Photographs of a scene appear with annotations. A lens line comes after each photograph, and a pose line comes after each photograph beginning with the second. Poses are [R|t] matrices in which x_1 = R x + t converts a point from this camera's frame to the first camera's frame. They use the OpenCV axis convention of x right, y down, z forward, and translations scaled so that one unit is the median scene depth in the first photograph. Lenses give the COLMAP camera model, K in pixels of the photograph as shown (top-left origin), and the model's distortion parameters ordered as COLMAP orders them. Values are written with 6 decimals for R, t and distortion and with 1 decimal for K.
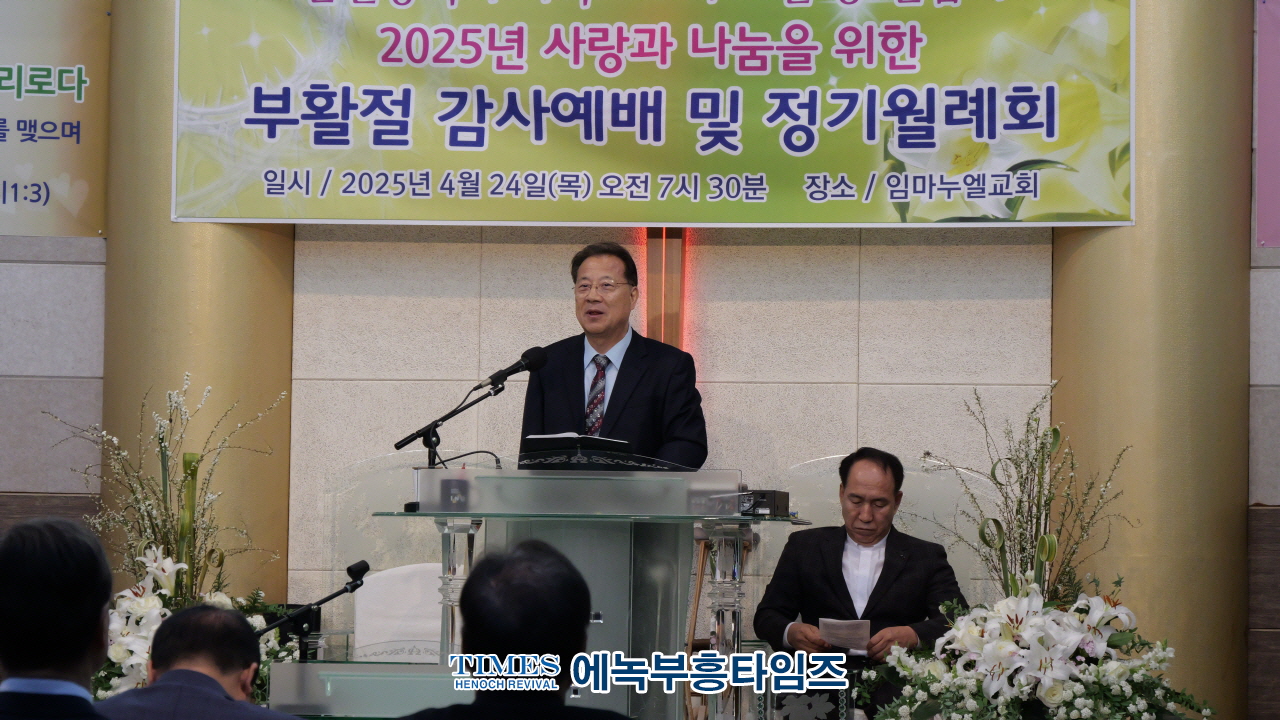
lens RADIAL K [[5392.9, 0, 640.0], [0, 5392.9, 360.0], [0, 0, 1]] dist [0.285331, 2.538125]
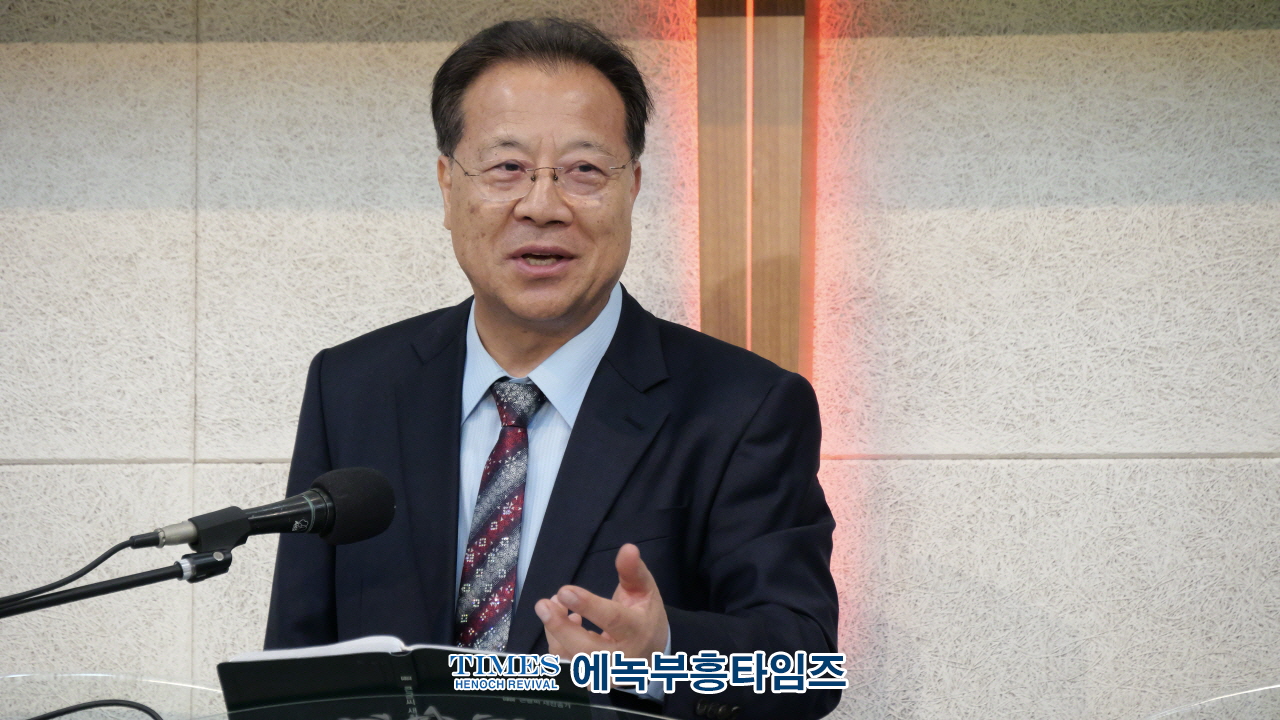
lens RADIAL K [[8899.4, 0, 640.0], [0, 8899.4, 360.0], [0, 0, 1]] dist [0.731481, 7.380111]
pose [[0.998542, -0.014022, -0.052118, 0.027161], [0.013809, 0.999895, -0.004442, 0.000441], [0.052175, 0.003716, 0.998631, 0.492937]]
